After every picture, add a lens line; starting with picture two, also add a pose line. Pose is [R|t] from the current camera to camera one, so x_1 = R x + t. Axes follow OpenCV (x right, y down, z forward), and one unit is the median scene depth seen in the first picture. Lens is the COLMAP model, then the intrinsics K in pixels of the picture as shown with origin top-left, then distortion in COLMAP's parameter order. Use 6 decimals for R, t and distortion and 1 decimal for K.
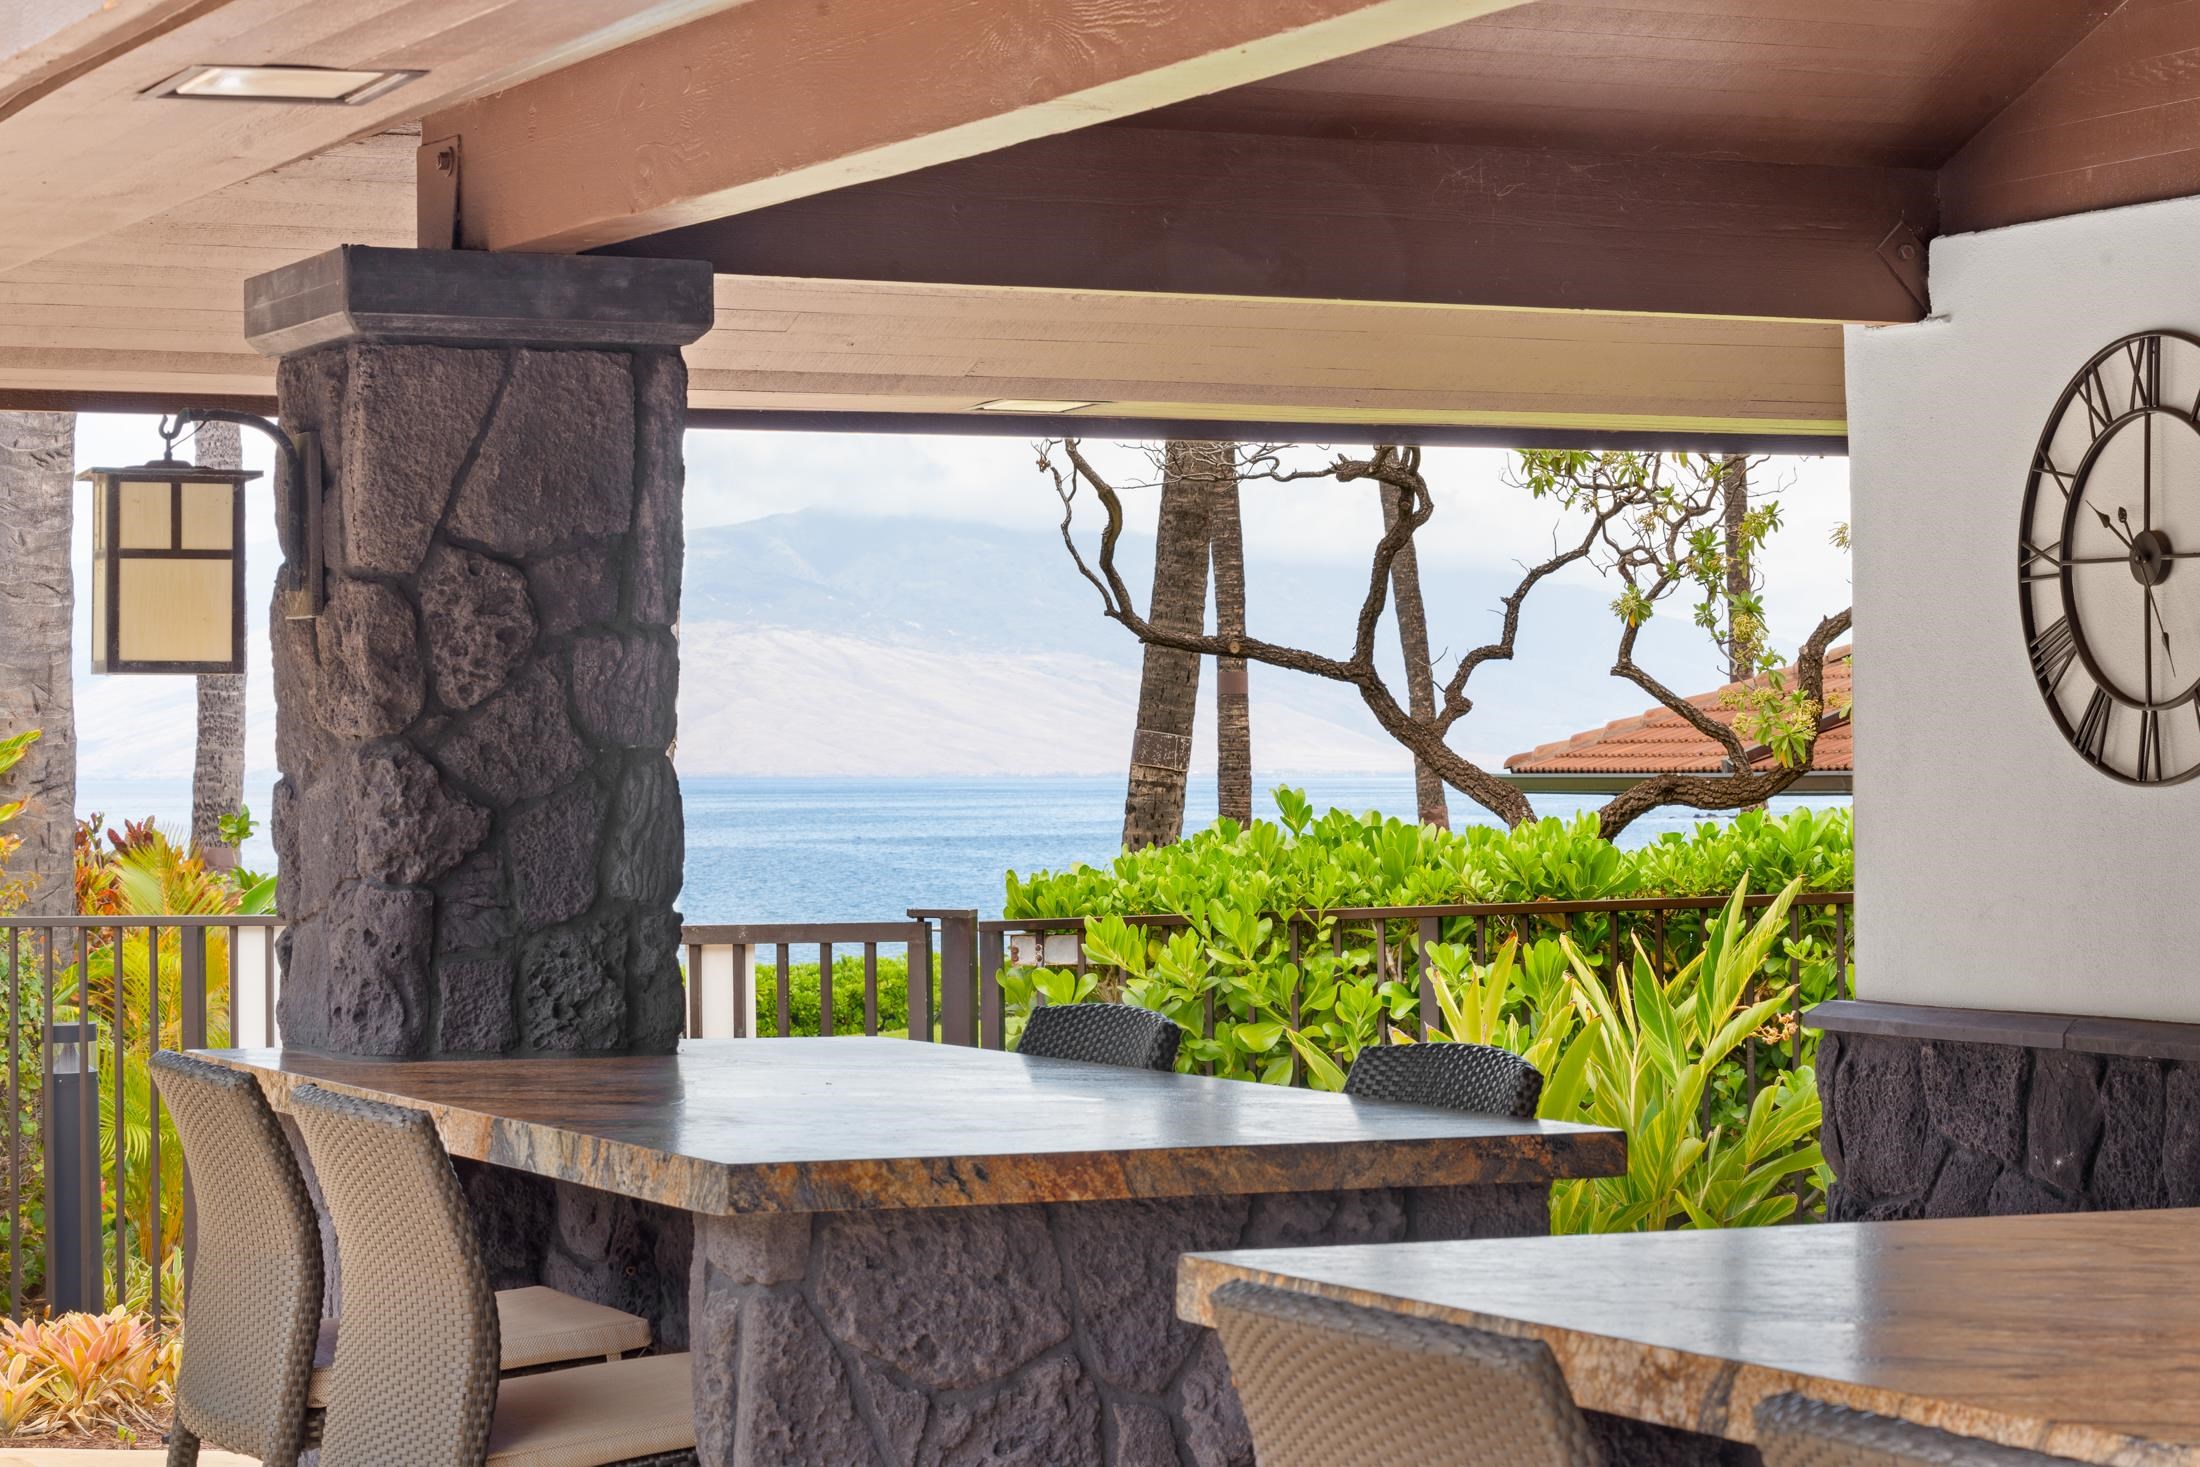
lens RADIAL K [[5166.6, 0, 1100.0], [0, 5166.6, 733.5], [0, 0, 1]] dist [-0.051213, -0.185286]
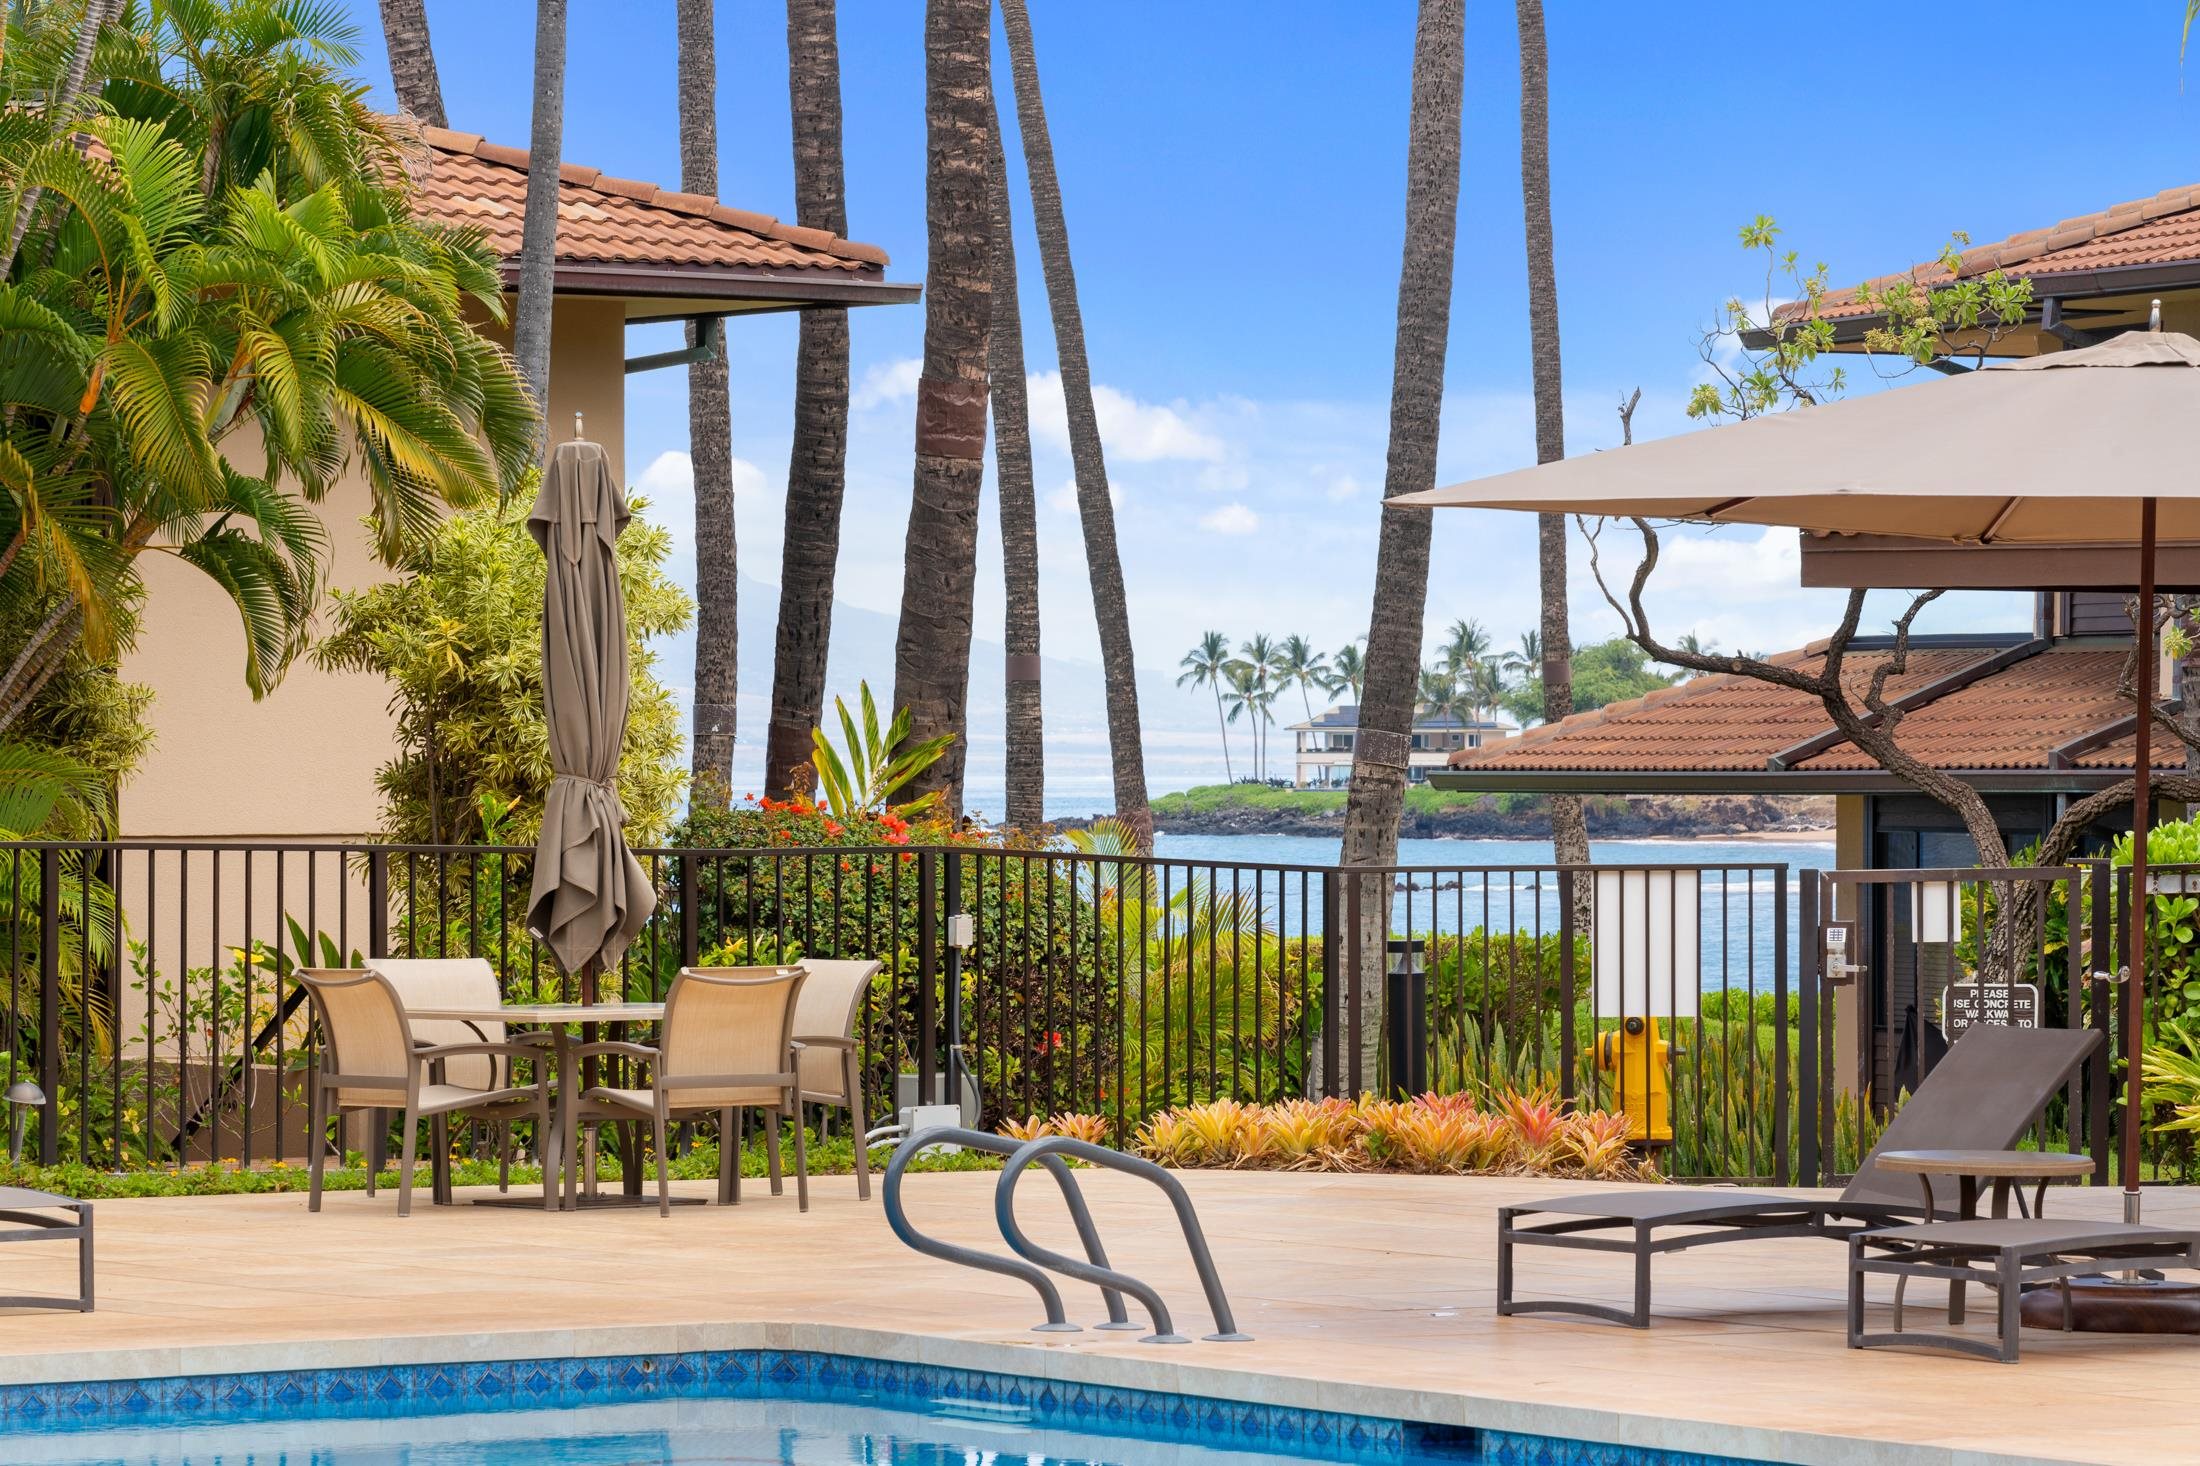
lens RADIAL K [[8193.7, 0, 1100.0], [0, 8193.7, 733.0], [0, 0, 1]] dist [0.058166, 0.418140]
pose [[0.983539, 0.004426, 0.180643, -0.346051], [-0.005066, 0.999982, 0.003082, -0.004755], [-0.180626, -0.003946, 0.983544, -0.626356]]
